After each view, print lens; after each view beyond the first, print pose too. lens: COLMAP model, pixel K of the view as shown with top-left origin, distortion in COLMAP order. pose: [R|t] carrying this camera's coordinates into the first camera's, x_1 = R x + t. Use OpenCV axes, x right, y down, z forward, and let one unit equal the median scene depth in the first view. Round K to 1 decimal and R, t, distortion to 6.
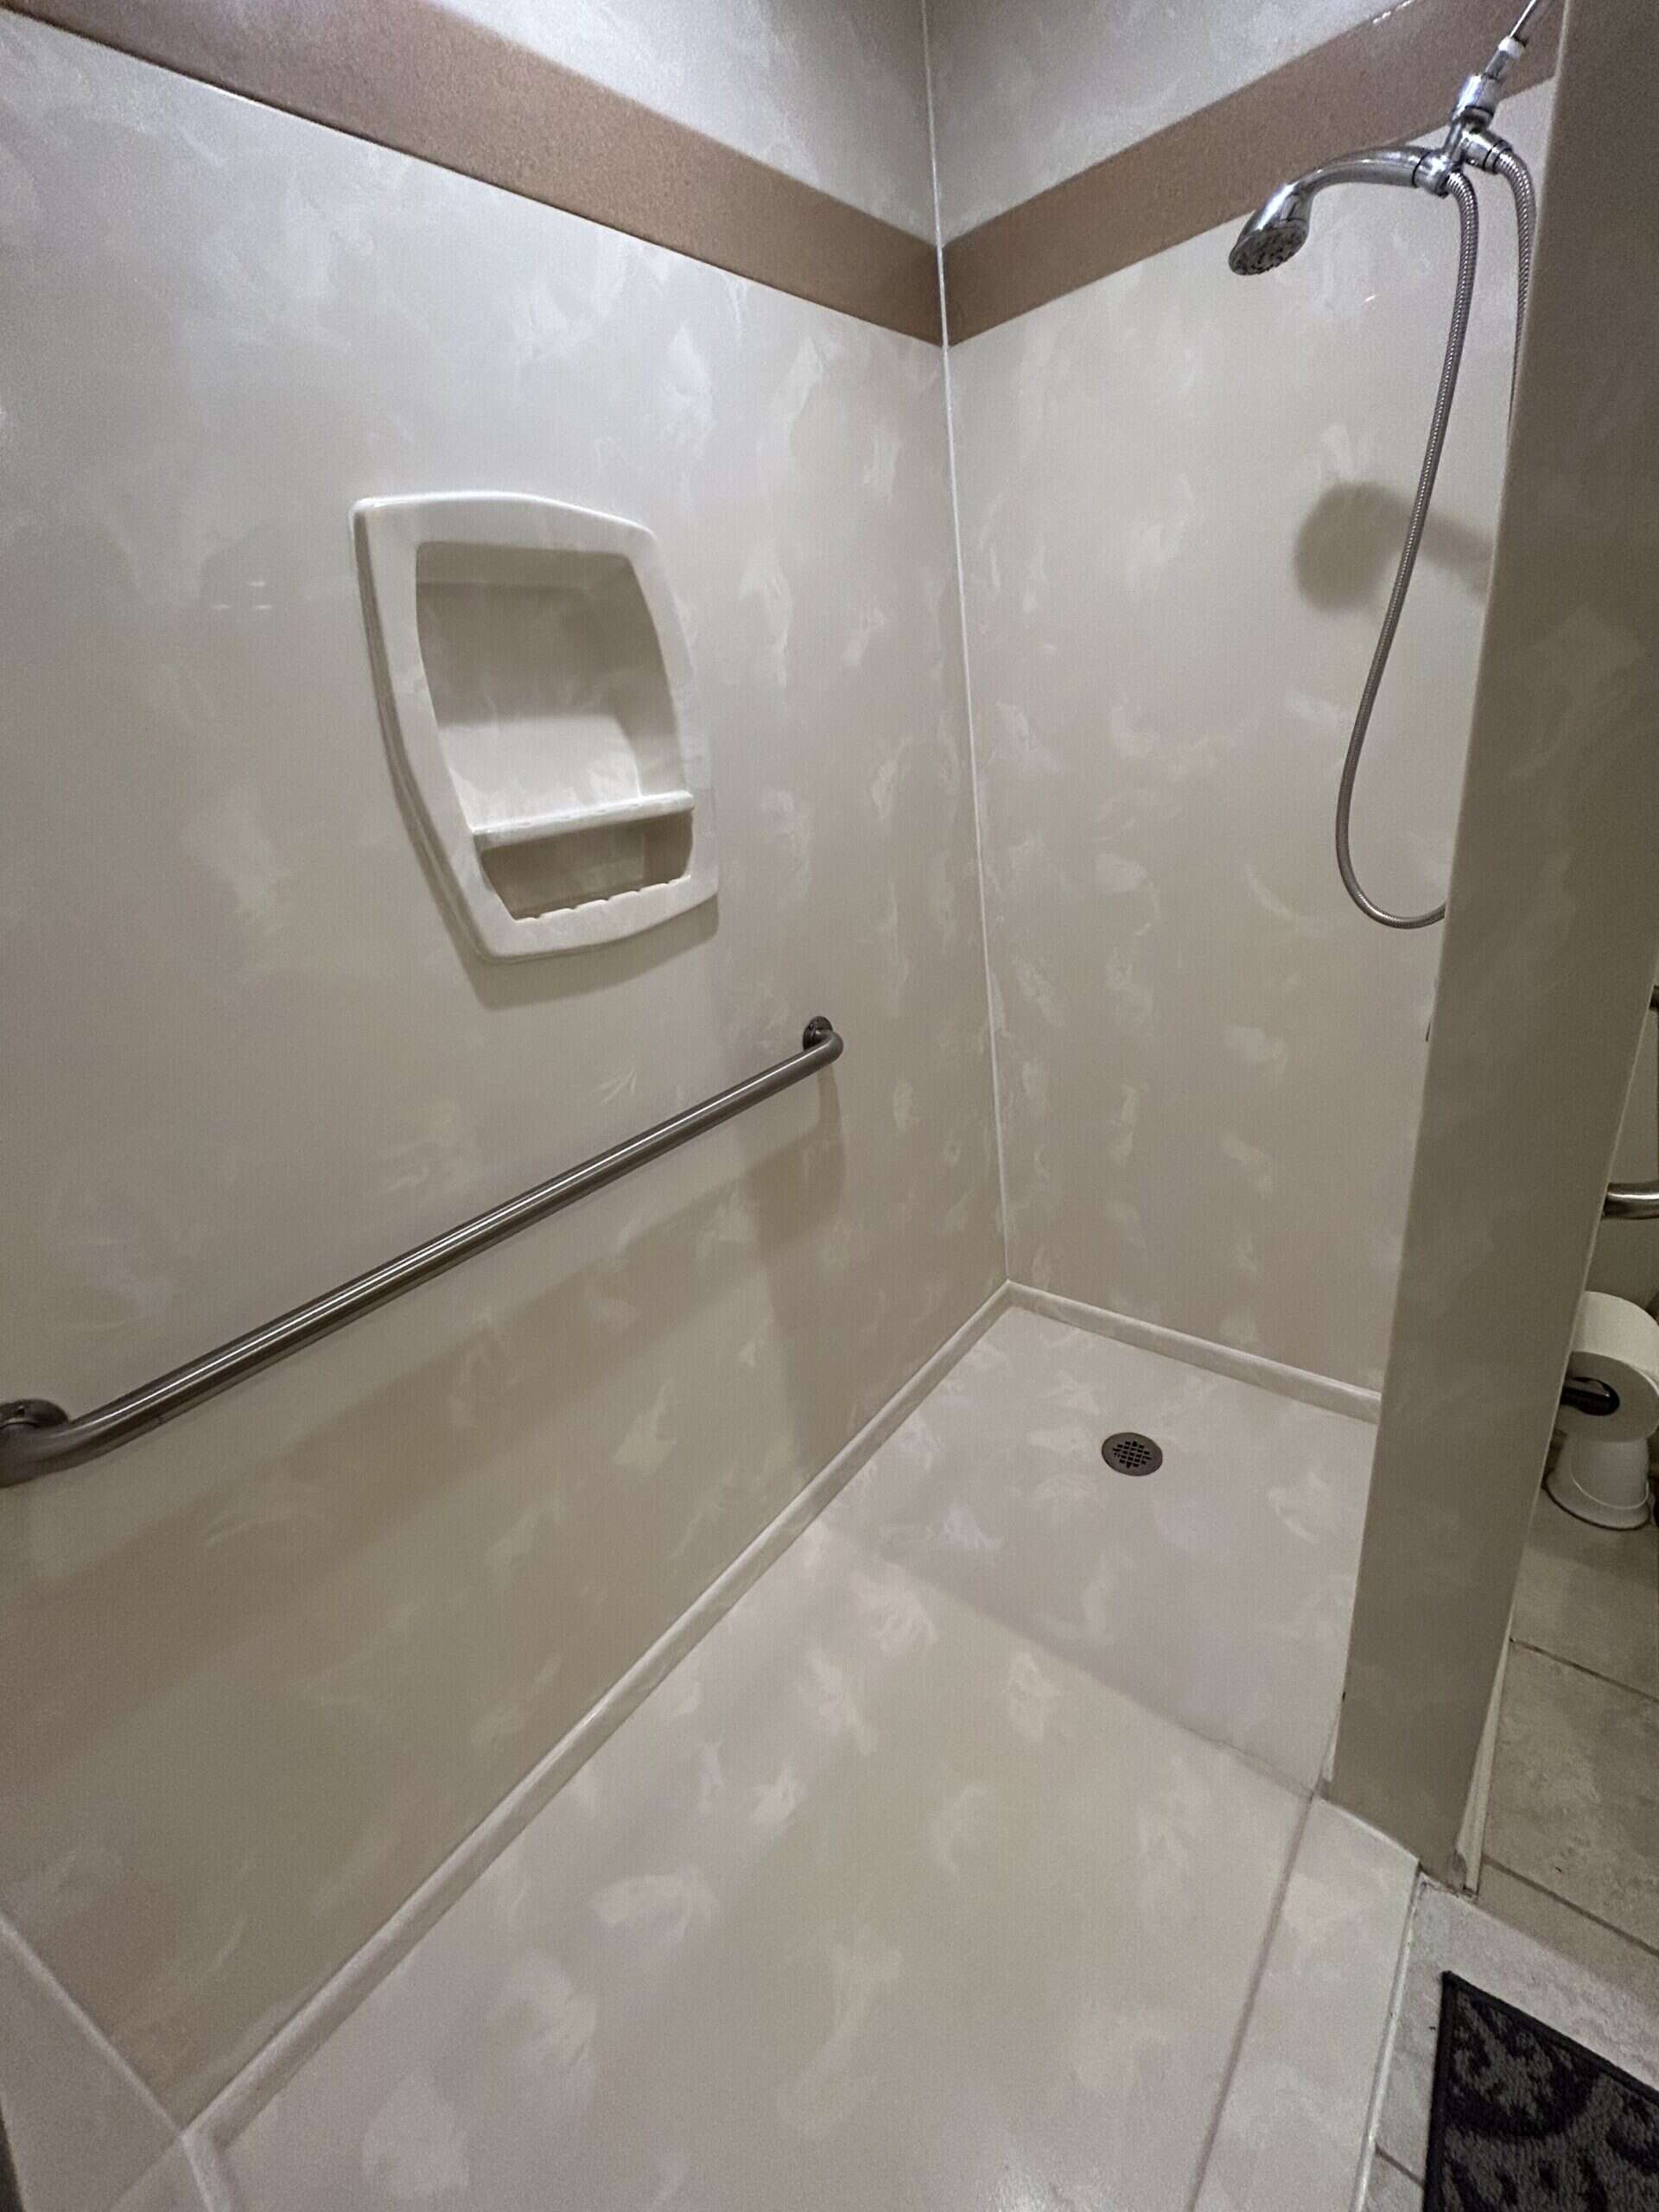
lens RADIAL K [[890.7, 0, 835.3], [0, 890.7, 1106.8], [0, 0, 1]] dist [-0.003164, 0.000924]
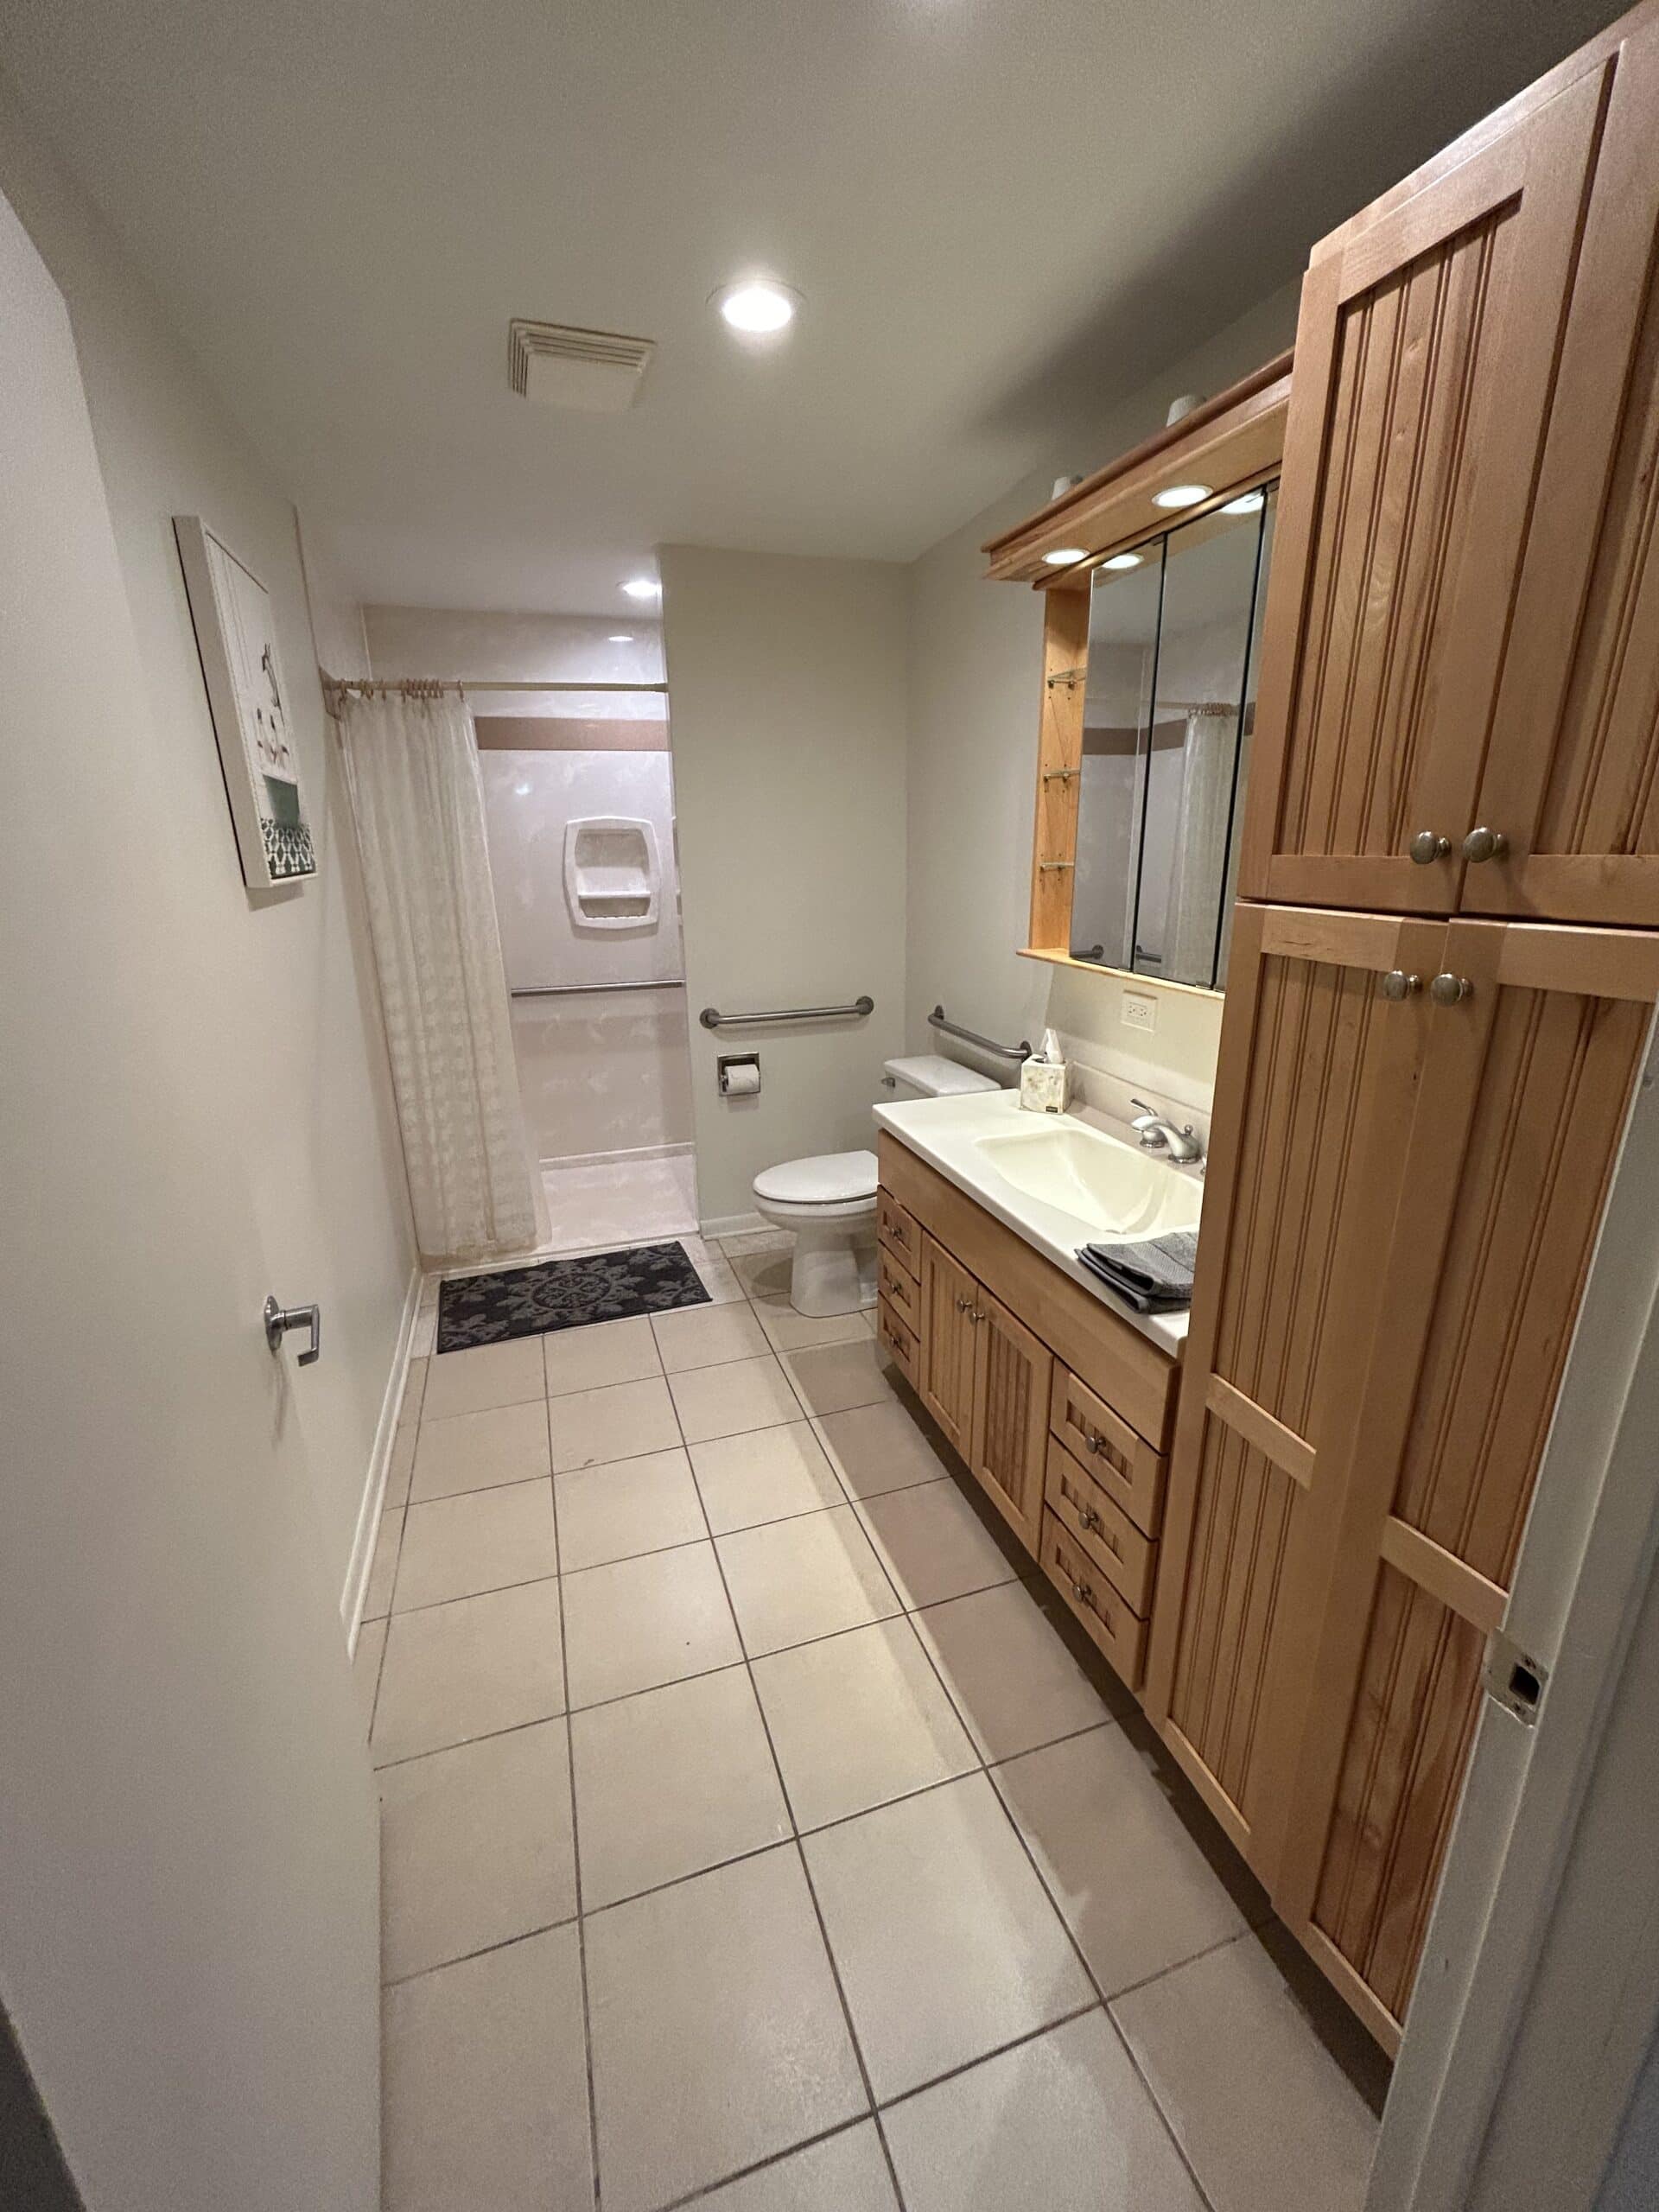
lens RADIAL K [[890.7, 0, 826.9], [0, 890.7, 1102.3], [0, 0, 1]] dist [-0.003164, 0.000924]
pose [[0.837603, 0.259248, -0.480845, 2.251600], [-0.290326, 0.956874, 0.010169, 0.188896], [0.462744, 0.131084, 0.876747, -1.574694]]
